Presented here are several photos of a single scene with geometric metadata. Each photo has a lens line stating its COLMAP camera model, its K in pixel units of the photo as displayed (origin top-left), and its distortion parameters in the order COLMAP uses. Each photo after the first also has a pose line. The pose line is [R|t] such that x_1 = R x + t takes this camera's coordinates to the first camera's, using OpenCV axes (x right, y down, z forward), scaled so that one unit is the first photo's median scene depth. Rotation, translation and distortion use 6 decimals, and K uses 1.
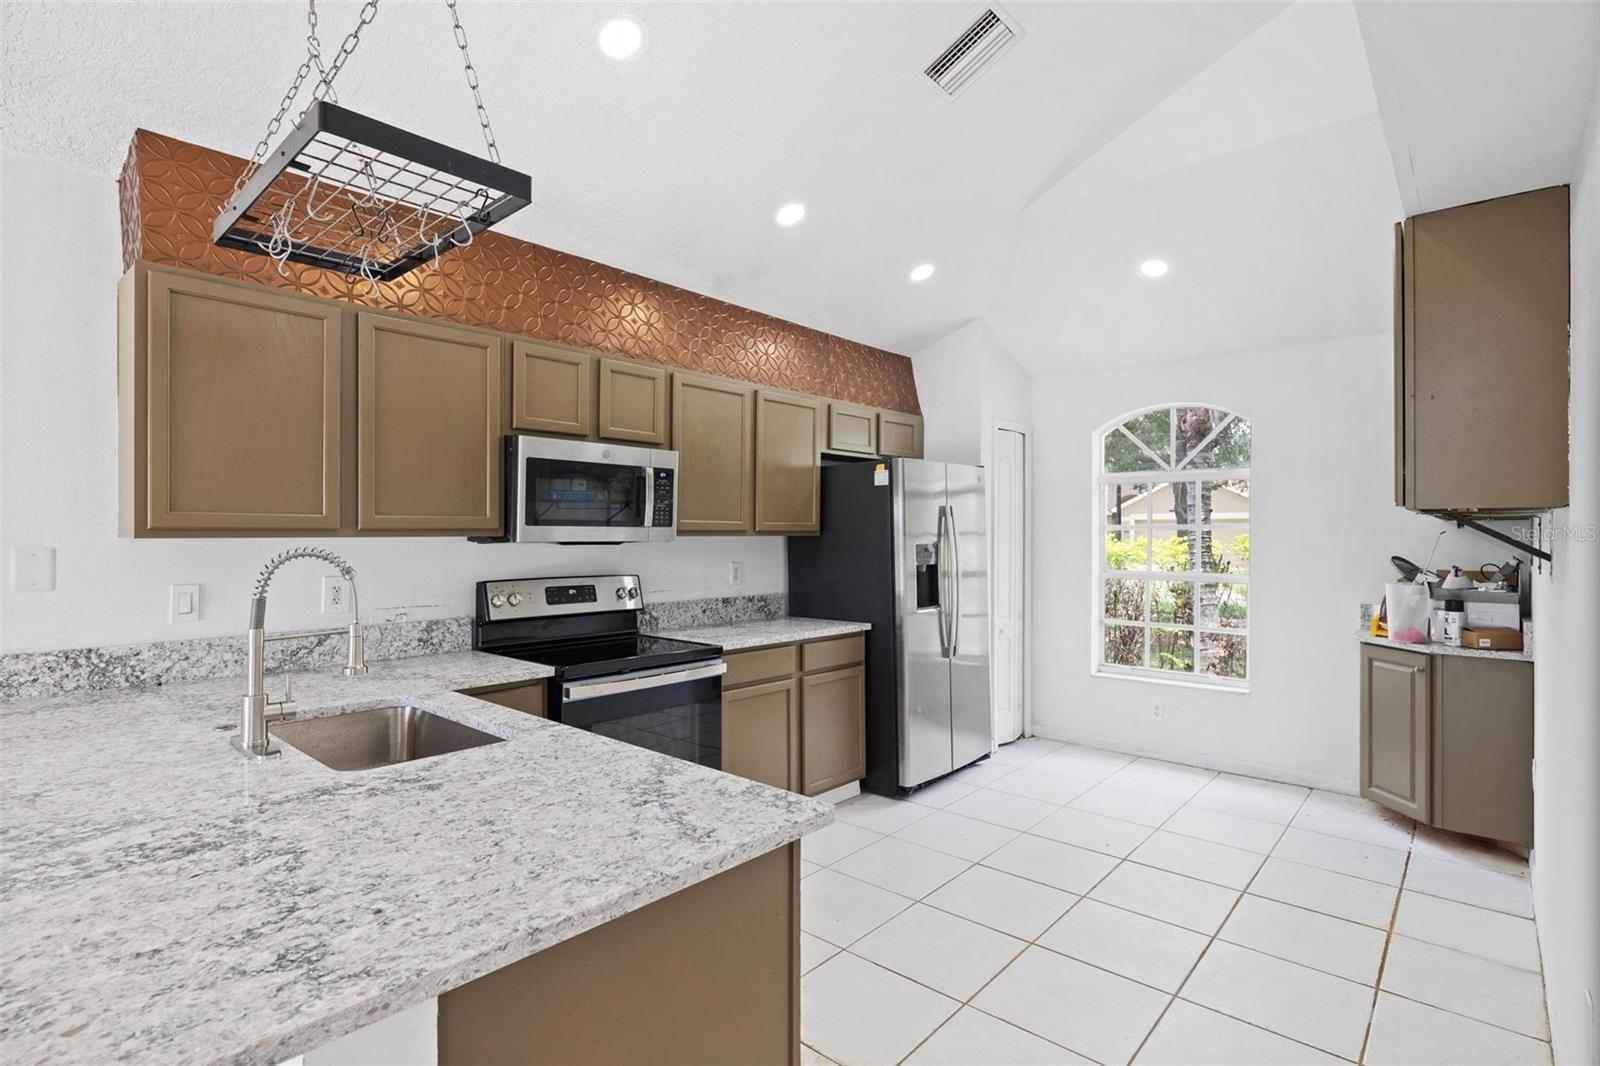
lens RADIAL K [[773.9, 0, 803.8], [0, 773.9, 523.4], [0, 0, 1]] dist [0.001422, 0.000039]
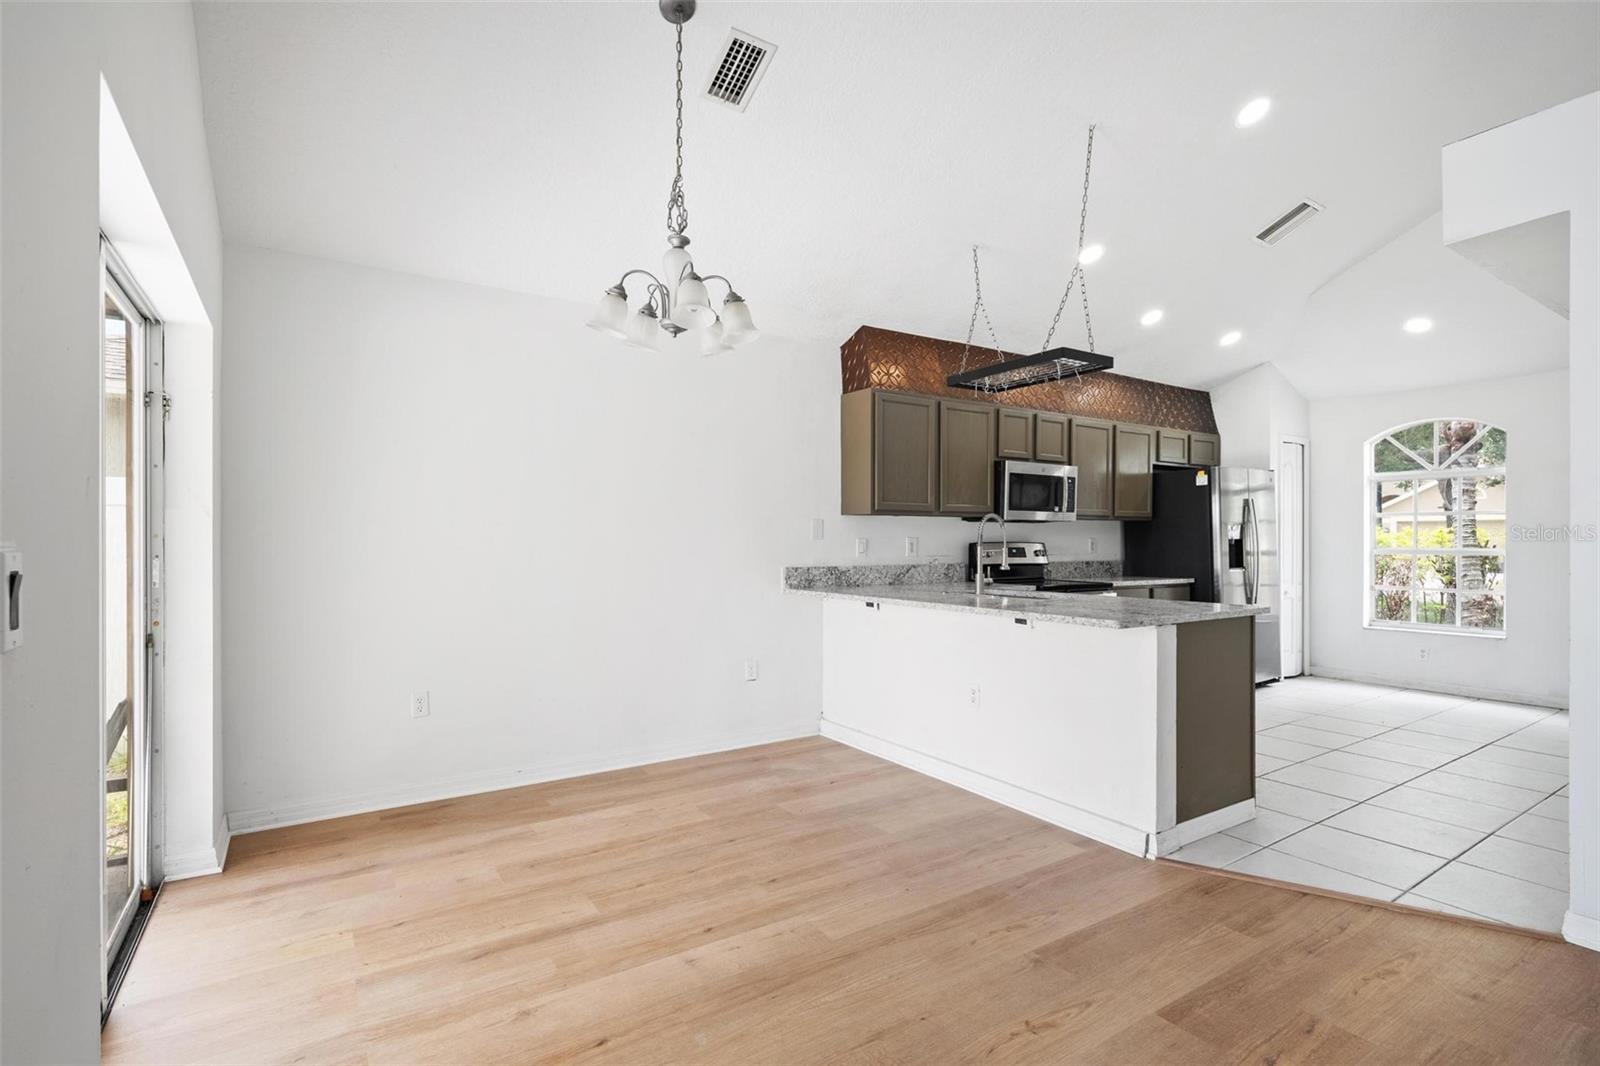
lens RADIAL K [[747.2, 0, 800.0], [0, 747.2, 533.0], [0, 0, 1]] dist [-0.001008, -0.000639]
pose [[0.963998, -0.004993, -0.265863, -0.243597], [0.005244, 0.999986, 0.000232, 0.035491], [0.265858, -0.001618, 0.964011, -0.542726]]
